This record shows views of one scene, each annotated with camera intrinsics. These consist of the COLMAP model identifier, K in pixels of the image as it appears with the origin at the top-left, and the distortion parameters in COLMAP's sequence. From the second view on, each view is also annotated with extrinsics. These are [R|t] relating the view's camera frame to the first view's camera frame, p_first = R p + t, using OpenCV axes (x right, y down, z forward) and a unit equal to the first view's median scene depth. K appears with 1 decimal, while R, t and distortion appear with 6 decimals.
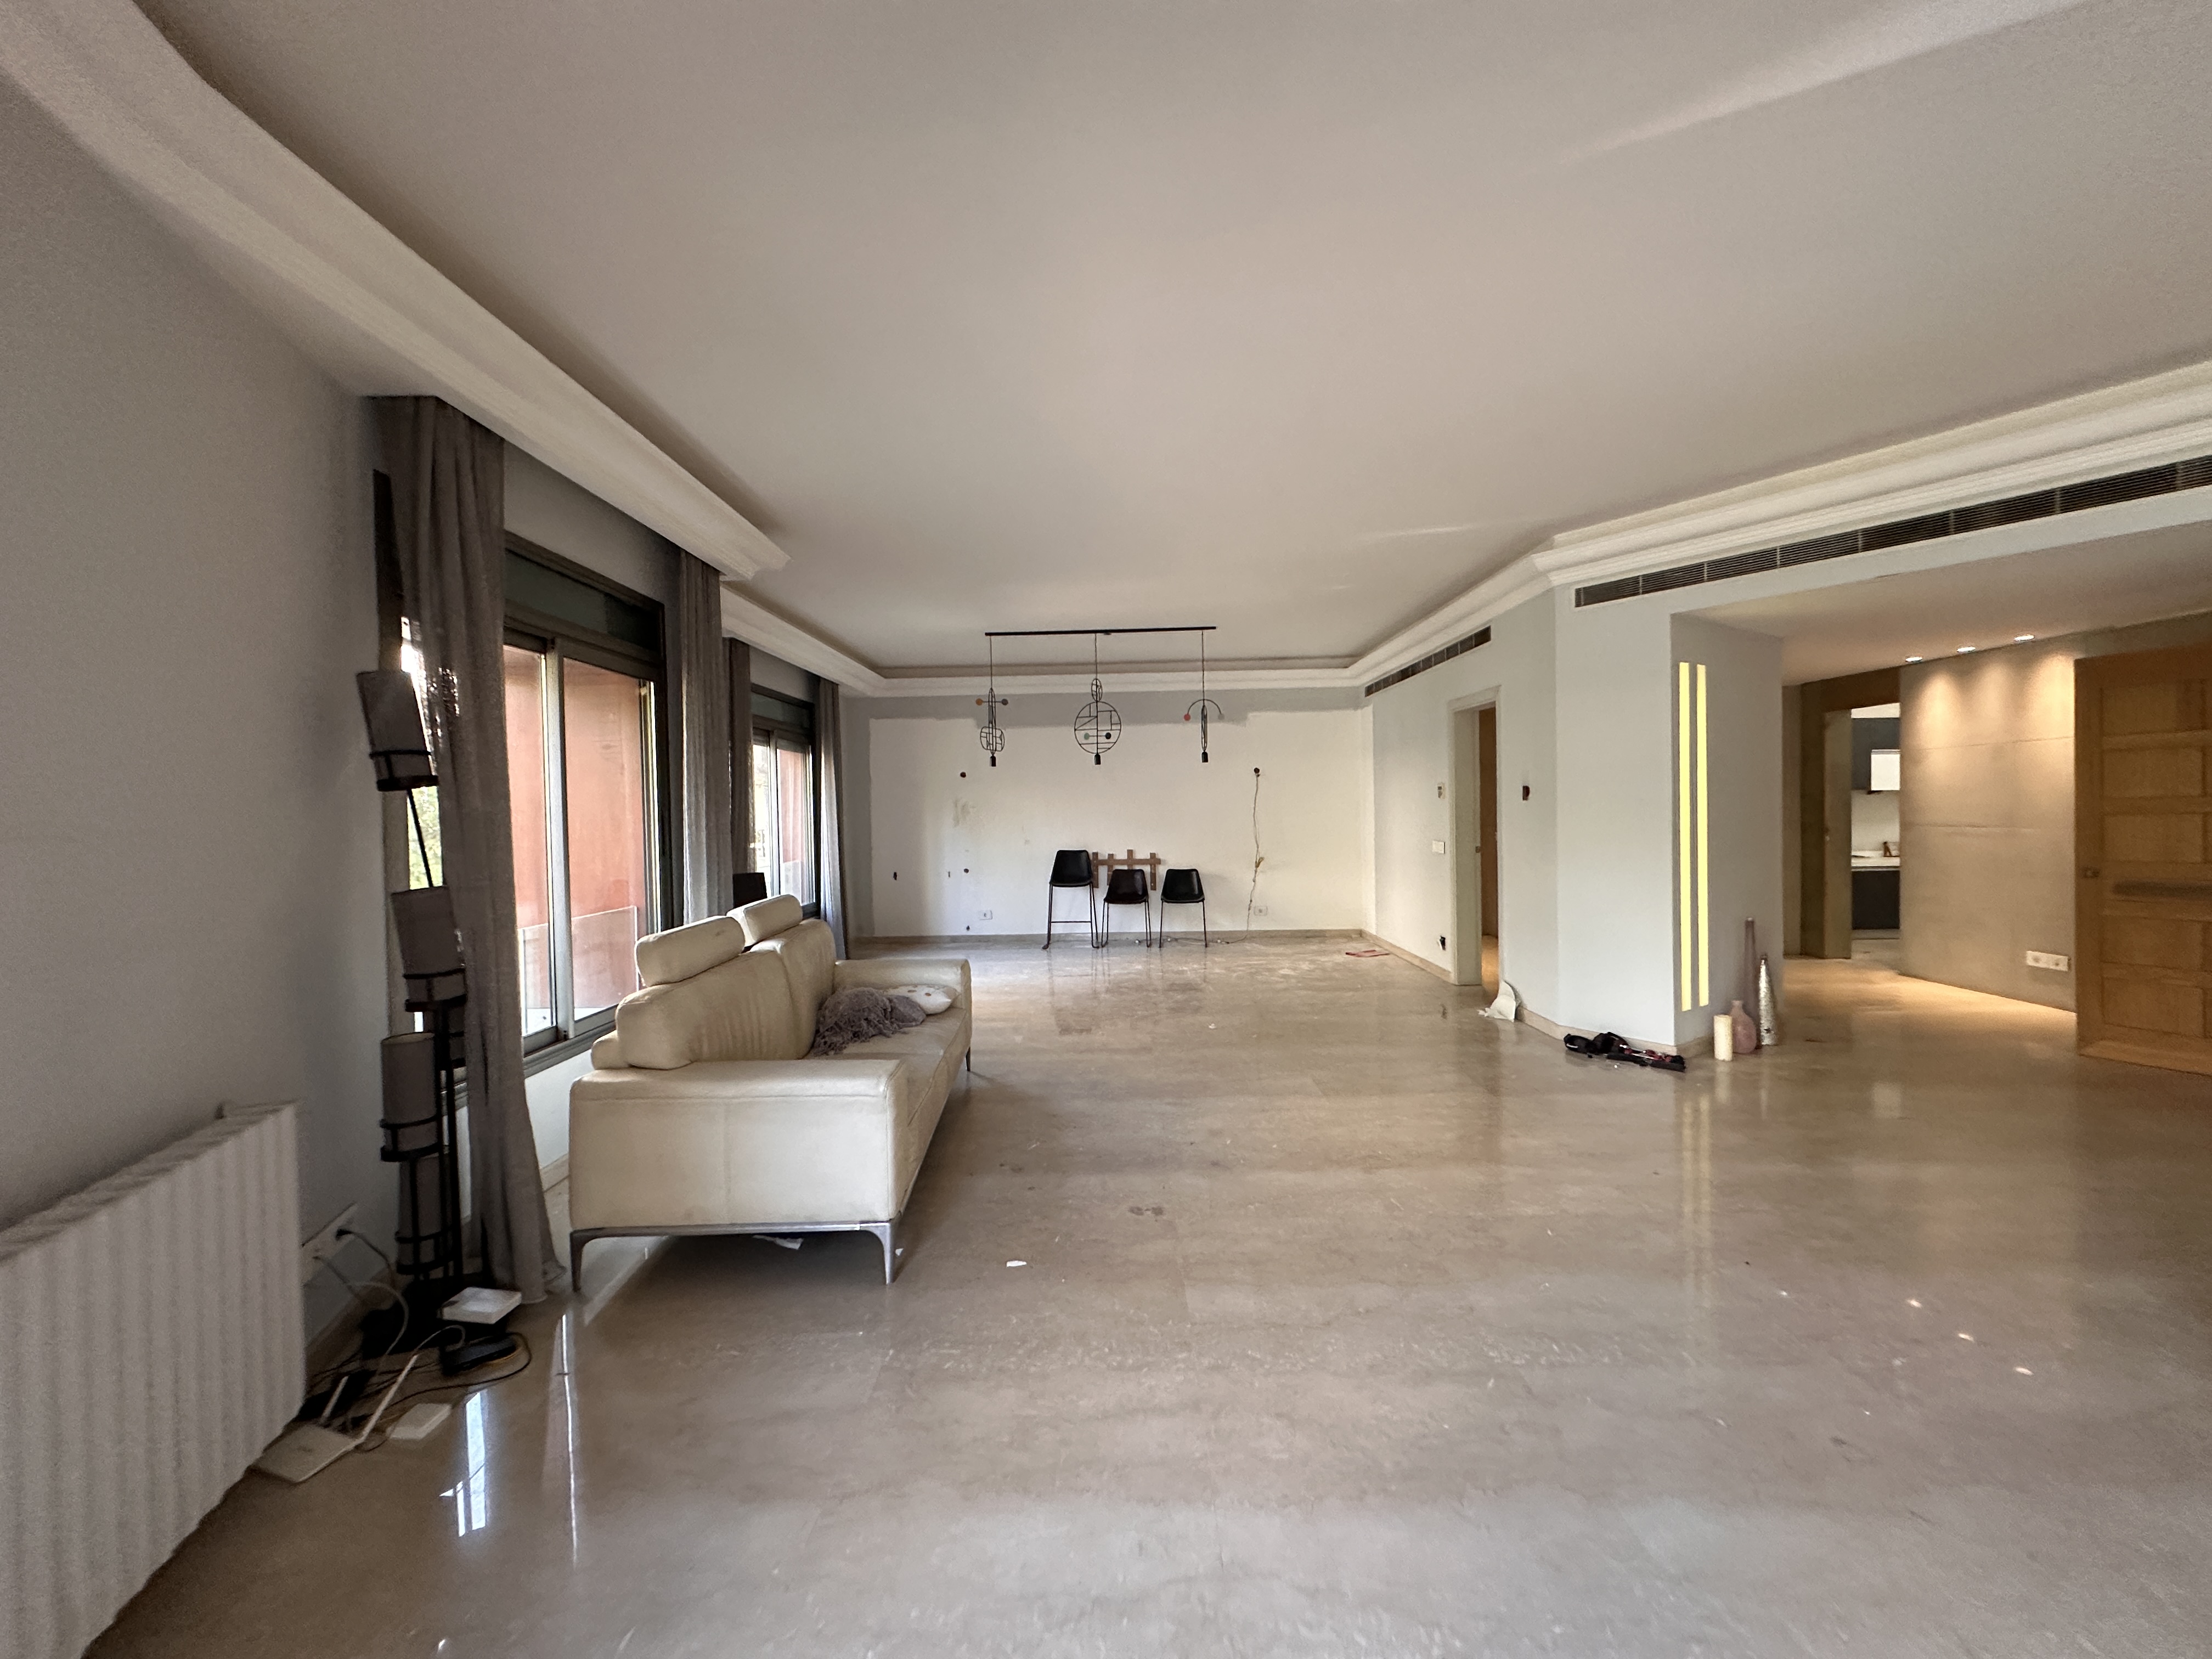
lens RADIAL K [[897.0, 0, 1102.5], [0, 897.0, 832.1], [0, 0, 1]] dist [-0.000788, -0.000035]
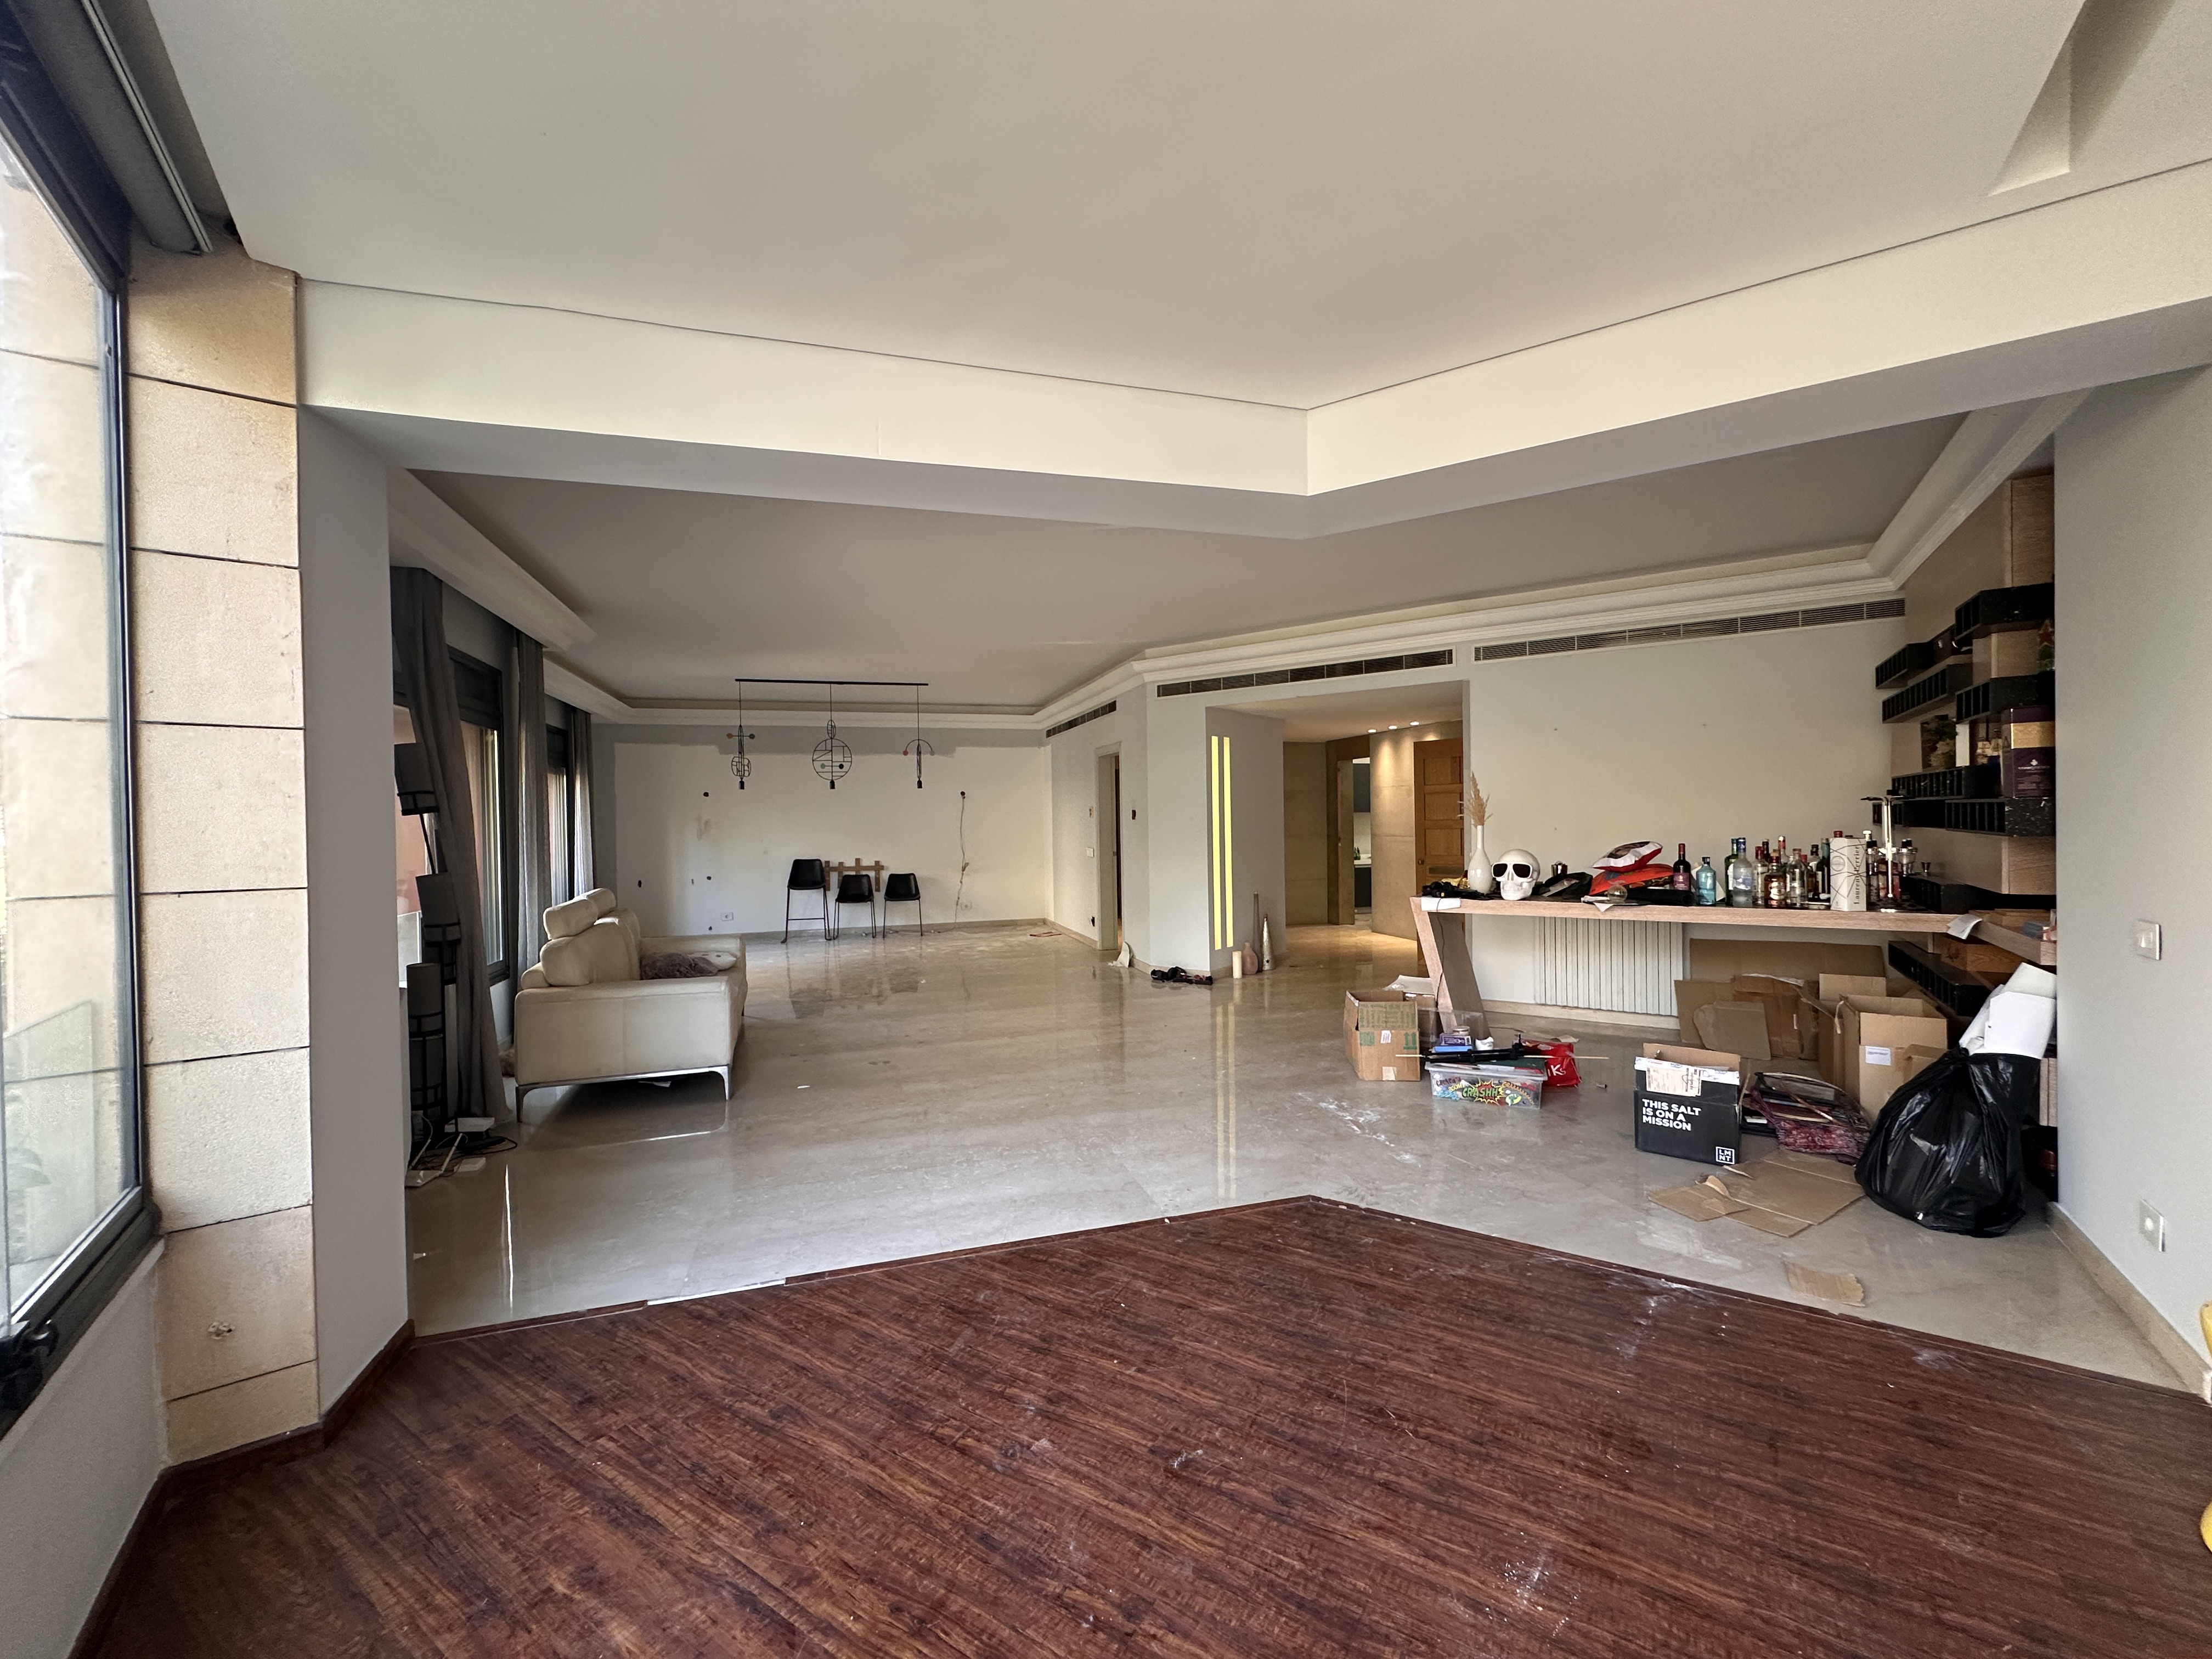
lens RADIAL K [[897.0, 0, 1102.5], [0, 897.0, 832.1], [0, 0, 1]] dist [-0.000788, -0.000035]
pose [[0.953124, -0.000952, 0.302579, -0.025186], [0.005594, 0.999880, -0.014475, 0.004968], [-0.302529, 0.015489, 0.953014, -0.307389]]
